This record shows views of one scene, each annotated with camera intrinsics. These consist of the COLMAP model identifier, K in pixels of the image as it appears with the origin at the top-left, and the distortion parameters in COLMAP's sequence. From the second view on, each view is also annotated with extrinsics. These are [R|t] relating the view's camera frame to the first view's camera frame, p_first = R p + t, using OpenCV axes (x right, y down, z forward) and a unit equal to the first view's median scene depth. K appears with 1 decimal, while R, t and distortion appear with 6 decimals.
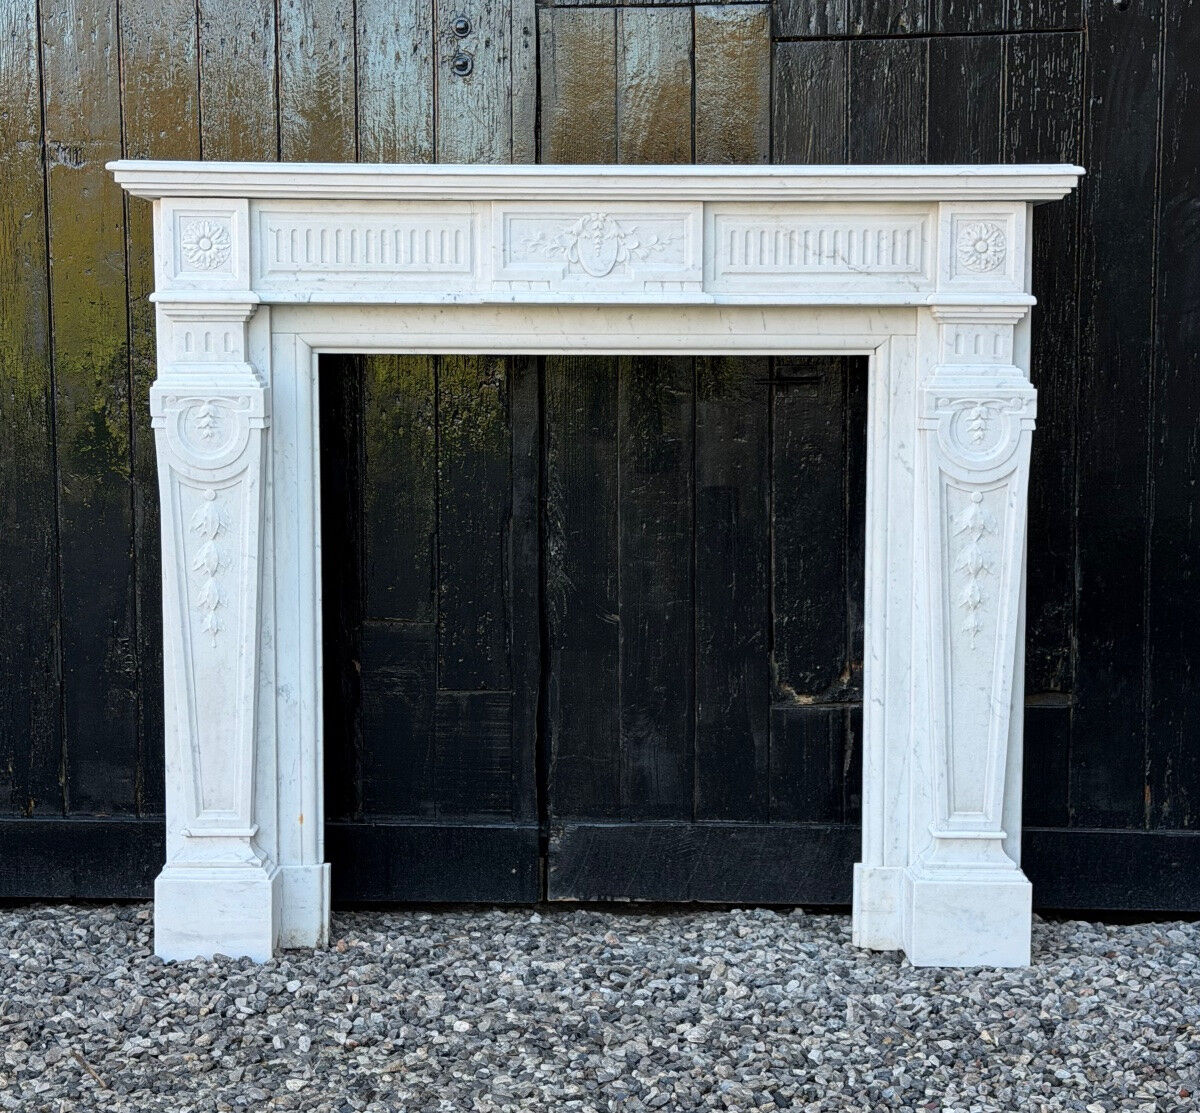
lens RADIAL K [[2246.1, 0, 598.7], [0, 2246.1, 560.3], [0, 0, 1]] dist [0.144843, 0.016583]
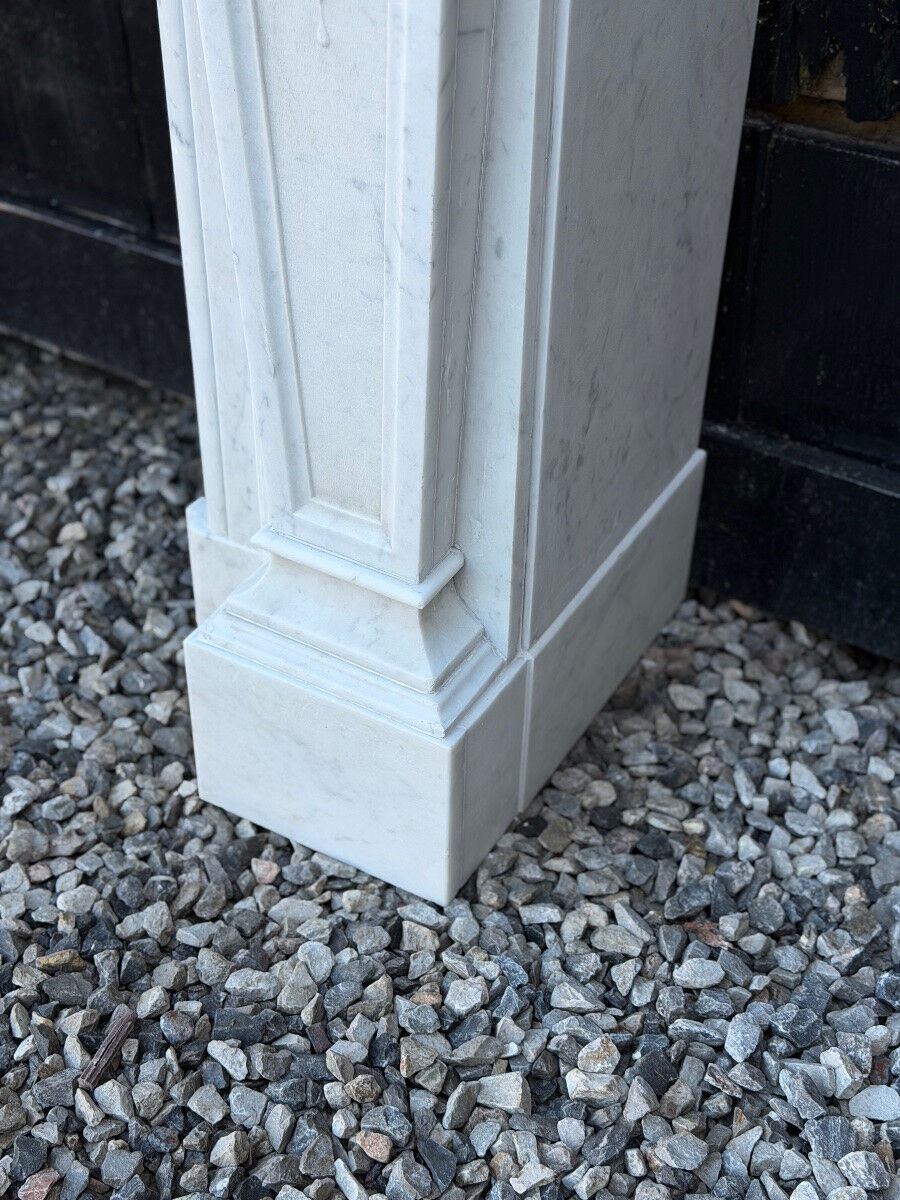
lens RADIAL K [[1666.8, 0, 454.8], [0, 1666.8, 602.7], [0, 0, 1]] dist [0.146185, -0.101152]
pose [[0.861899, 0.322572, -0.391252, 0.290098], [-0.055191, 0.826669, 0.559976, -0.023564], [0.504068, -0.461049, 0.730308, 0.826903]]
